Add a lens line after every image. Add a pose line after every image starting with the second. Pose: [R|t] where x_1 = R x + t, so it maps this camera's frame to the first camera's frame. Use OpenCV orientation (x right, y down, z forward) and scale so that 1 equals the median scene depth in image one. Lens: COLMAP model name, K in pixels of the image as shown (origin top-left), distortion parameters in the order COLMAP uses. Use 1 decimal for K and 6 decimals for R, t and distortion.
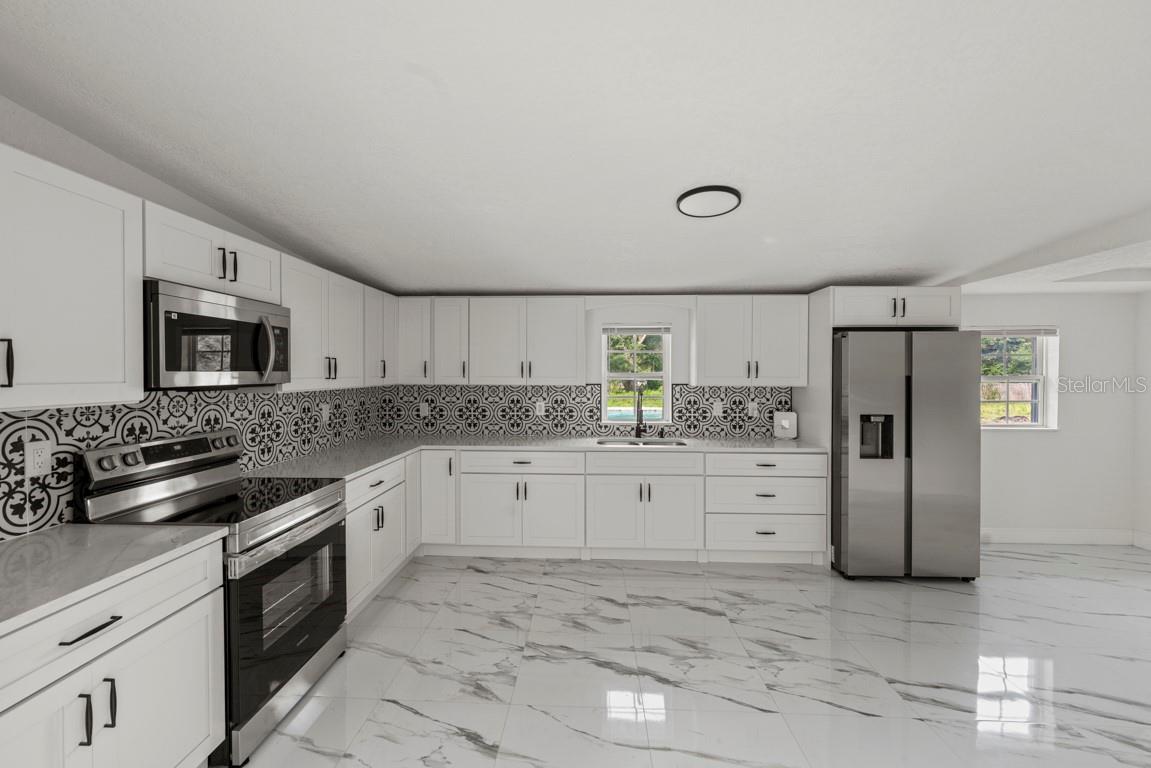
lens RADIAL K [[466.2, 0, 573.0], [0, 466.2, 375.6], [0, 0, 1]] dist [0.000434, -0.000159]
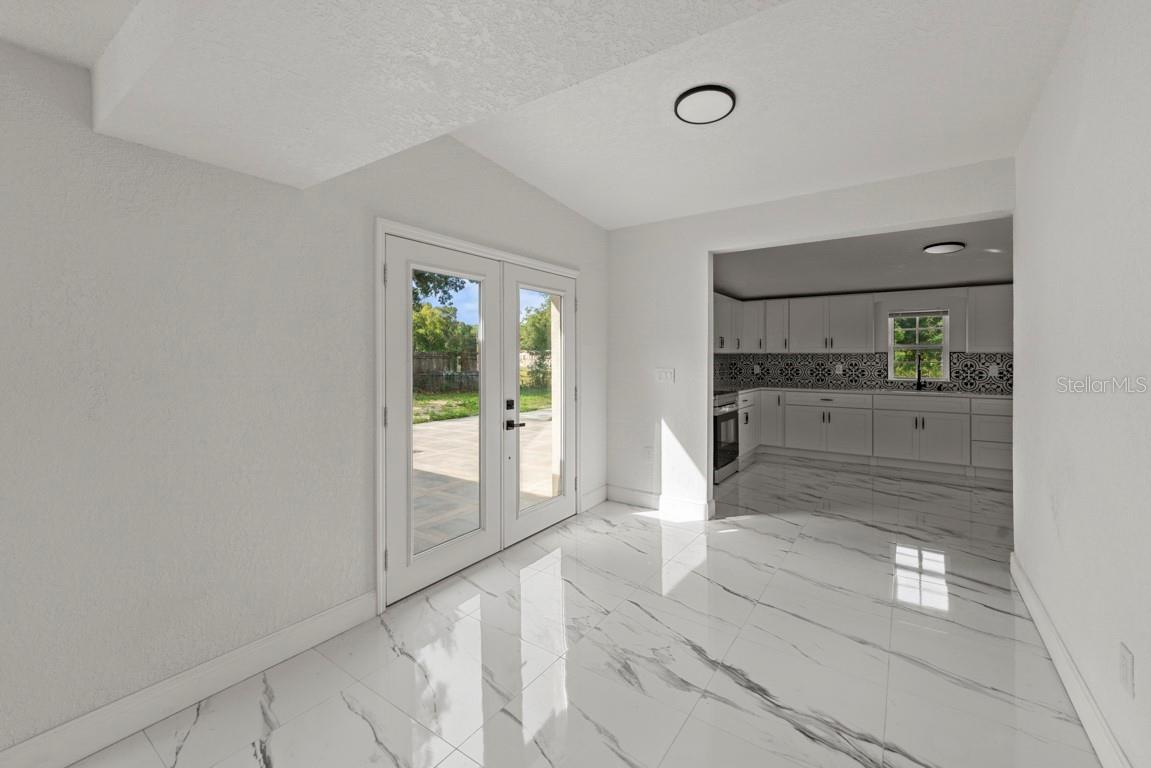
lens RADIAL K [[479.1, 0, 570.4], [0, 479.1, 354.1], [0, 0, 1]] dist [0.000763, -0.005993]
pose [[0.842315, -0.004770, -0.538964, 0.041470], [-0.000393, 0.999955, -0.009463, 0.047522], [0.538985, 0.008183, 0.842276, -0.973217]]
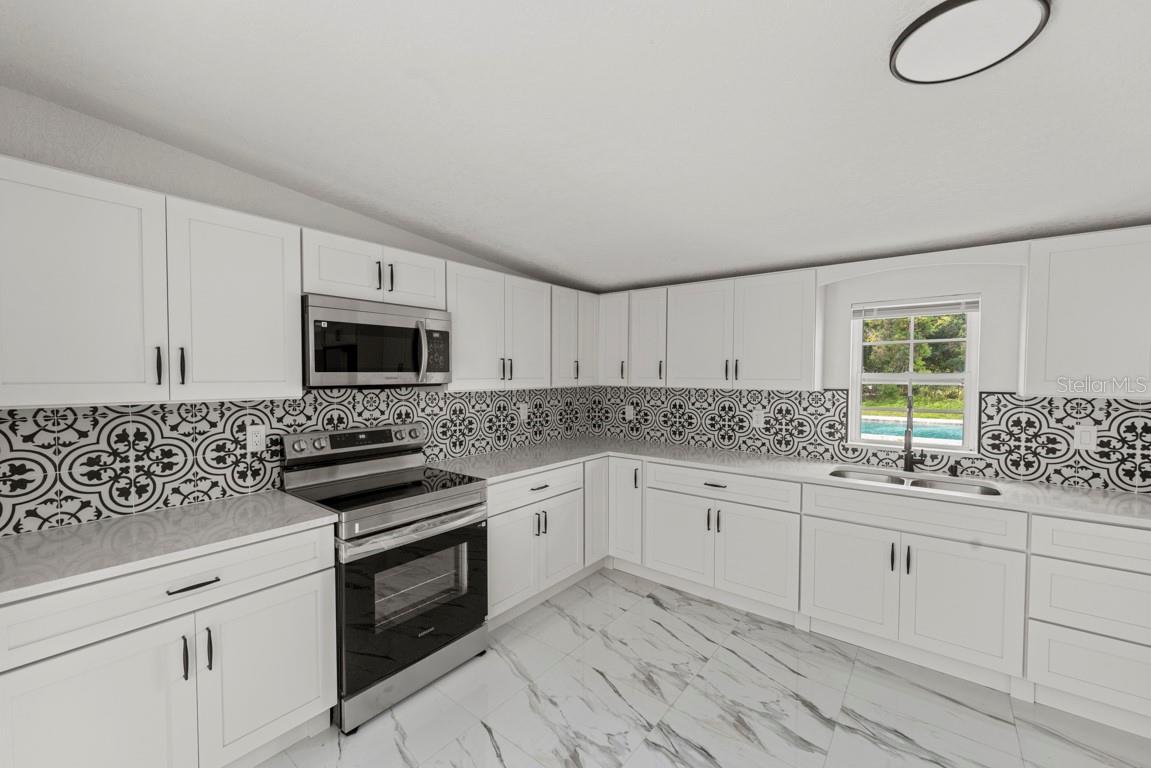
lens RADIAL K [[464.0, 0, 566.5], [0, 464.0, 387.3], [0, 0, 1]] dist [-0.002068, -0.000409]
pose [[0.807871, 0.018287, -0.589076, 0.166181], [-0.004191, 0.999671, 0.025285, -0.001838], [0.589345, -0.017958, 0.807682, 0.223828]]
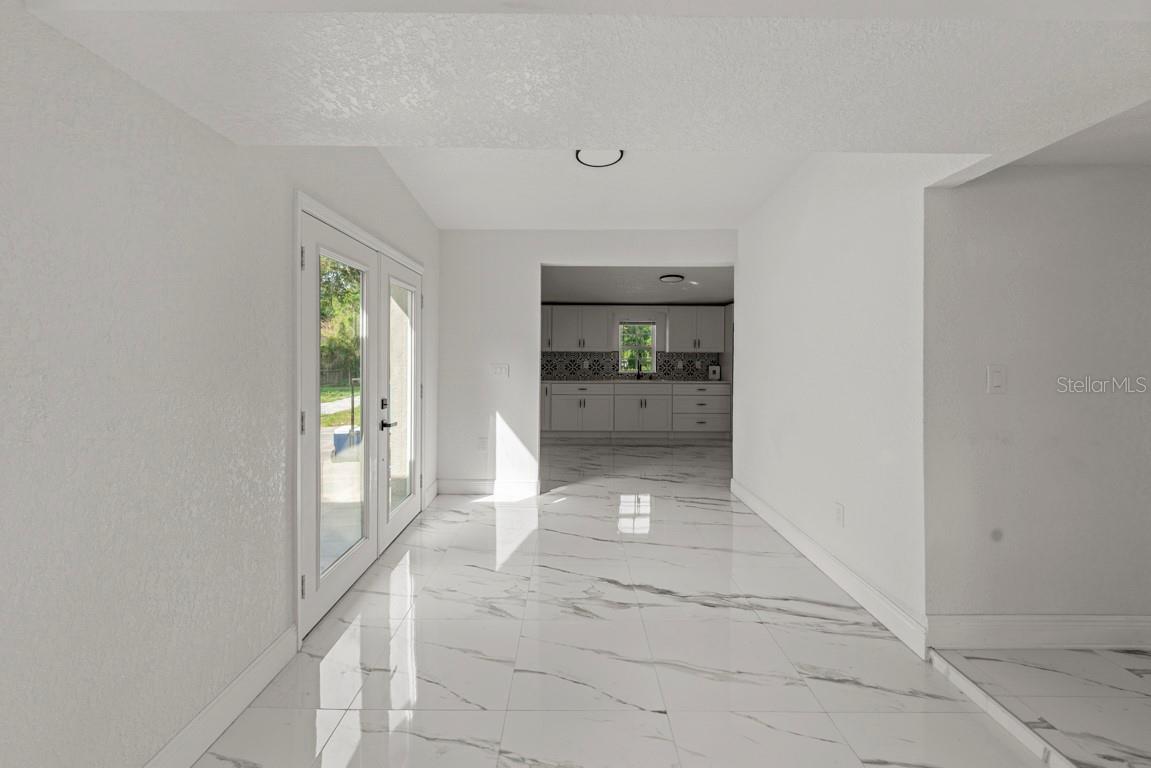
lens RADIAL K [[479.1, 0, 570.4], [0, 479.1, 354.1], [0, 0, 1]] dist [0.000763, -0.005993]
pose [[0.998941, 0.004122, 0.045818, -0.283103], [-0.003941, 0.999984, -0.004040, 0.047534], [-0.045834, 0.003855, 0.998942, -1.167647]]
